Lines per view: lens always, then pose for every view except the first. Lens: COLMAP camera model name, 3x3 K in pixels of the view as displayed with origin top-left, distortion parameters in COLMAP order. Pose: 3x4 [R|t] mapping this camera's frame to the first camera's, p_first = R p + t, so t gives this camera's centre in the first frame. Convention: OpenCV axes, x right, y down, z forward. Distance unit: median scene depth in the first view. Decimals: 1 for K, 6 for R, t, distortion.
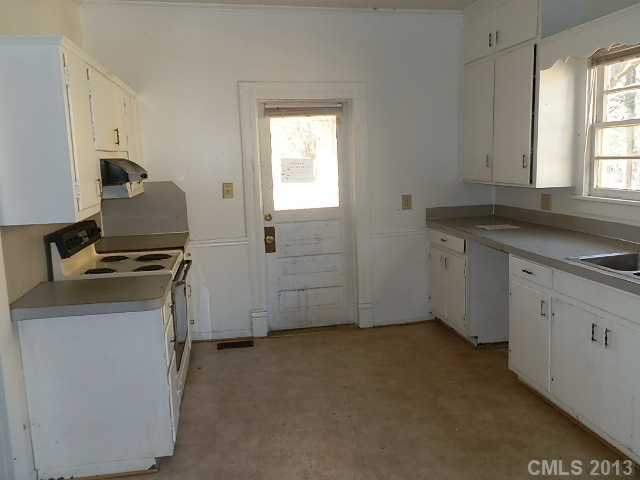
lens RADIAL K [[535.3, 0, 316.1], [0, 535.3, 239.5], [0, 0, 1]] dist [0.007166, 0.006773]
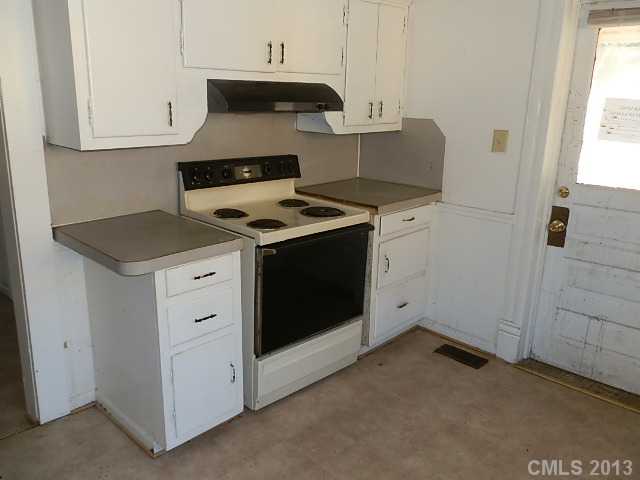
lens RADIAL K [[535.3, 0, 320.8], [0, 535.3, 237.5], [0, 0, 1]] dist [0.007166, 0.006773]
pose [[0.599890, 0.257180, -0.757622, 0.257338], [-0.169831, 0.966282, 0.193538, -0.069489], [0.781850, 0.012567, 0.623340, 0.418662]]
